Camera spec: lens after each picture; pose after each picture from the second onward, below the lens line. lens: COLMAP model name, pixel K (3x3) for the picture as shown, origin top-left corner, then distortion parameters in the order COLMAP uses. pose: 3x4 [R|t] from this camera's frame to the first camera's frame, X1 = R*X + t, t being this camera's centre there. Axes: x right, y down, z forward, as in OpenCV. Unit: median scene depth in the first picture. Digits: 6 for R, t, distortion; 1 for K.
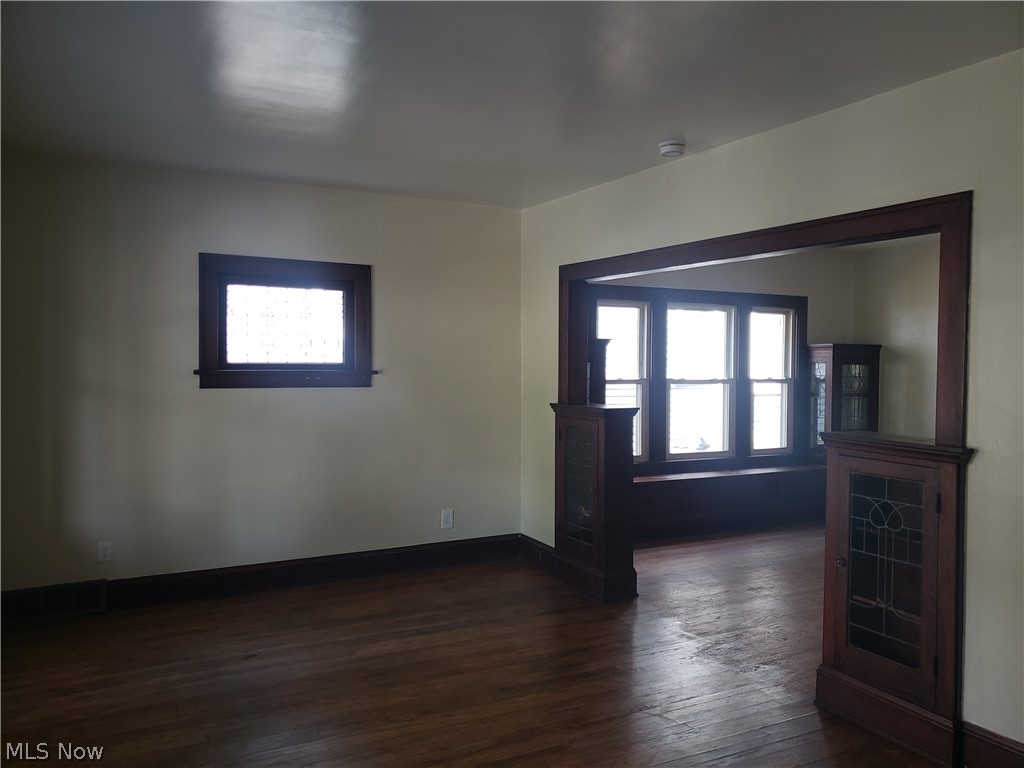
lens RADIAL K [[799.1, 0, 504.4], [0, 799.1, 383.3], [0, 0, 1]] dist [0.063468, -0.097043]
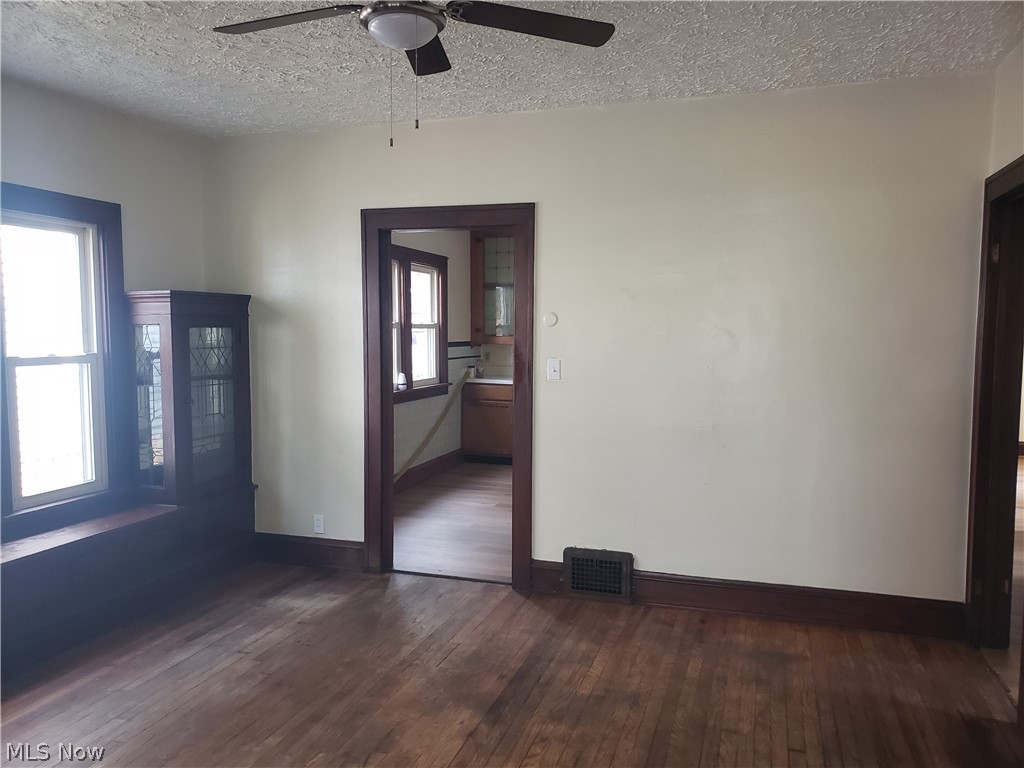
lens RADIAL K [[799.1, 0, 504.4], [0, 799.1, 383.3], [0, 0, 1]] dist [0.063468, -0.097043]
pose [[0.725768, -0.057055, 0.685569, 0.259876], [0.023945, 0.998046, 0.057710, -0.015651], [-0.687522, -0.025468, 0.725716, 0.594649]]
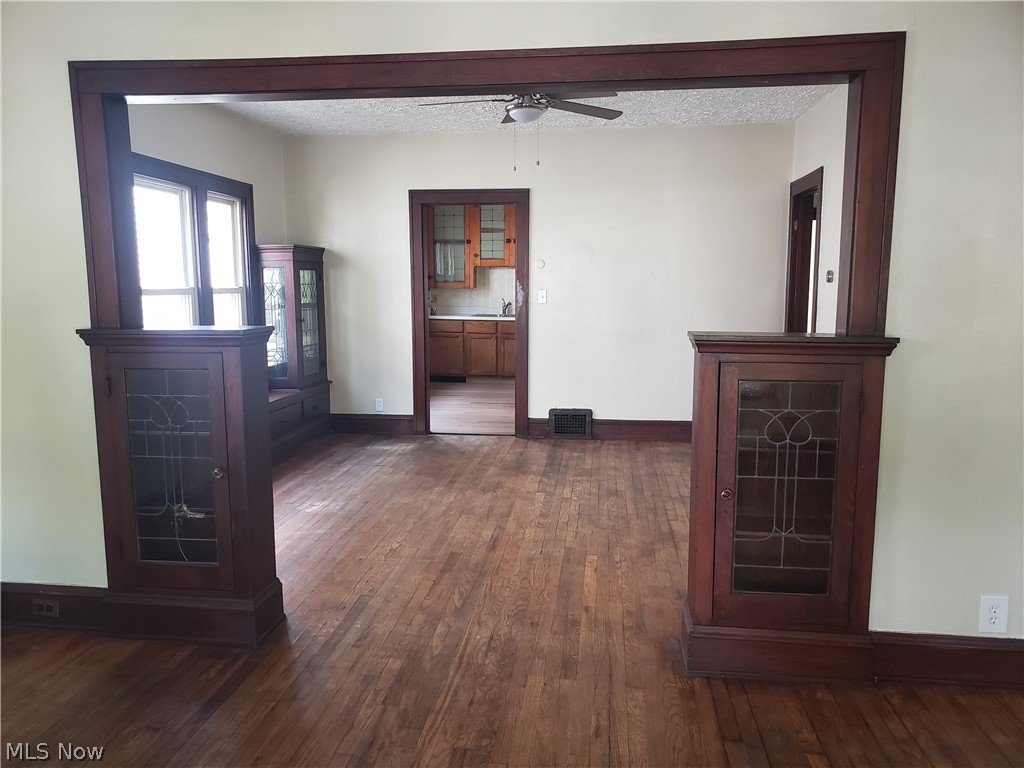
lens RADIAL K [[791.5, 0, 510.7], [0, 791.5, 403.6], [0, 0, 1]] dist [0.014107, -0.001300]
pose [[0.573263, -0.132974, 0.808509, -0.209220], [0.031616, 0.989598, 0.140340, 0.008810], [-0.818761, -0.054890, 0.571504, 0.461010]]
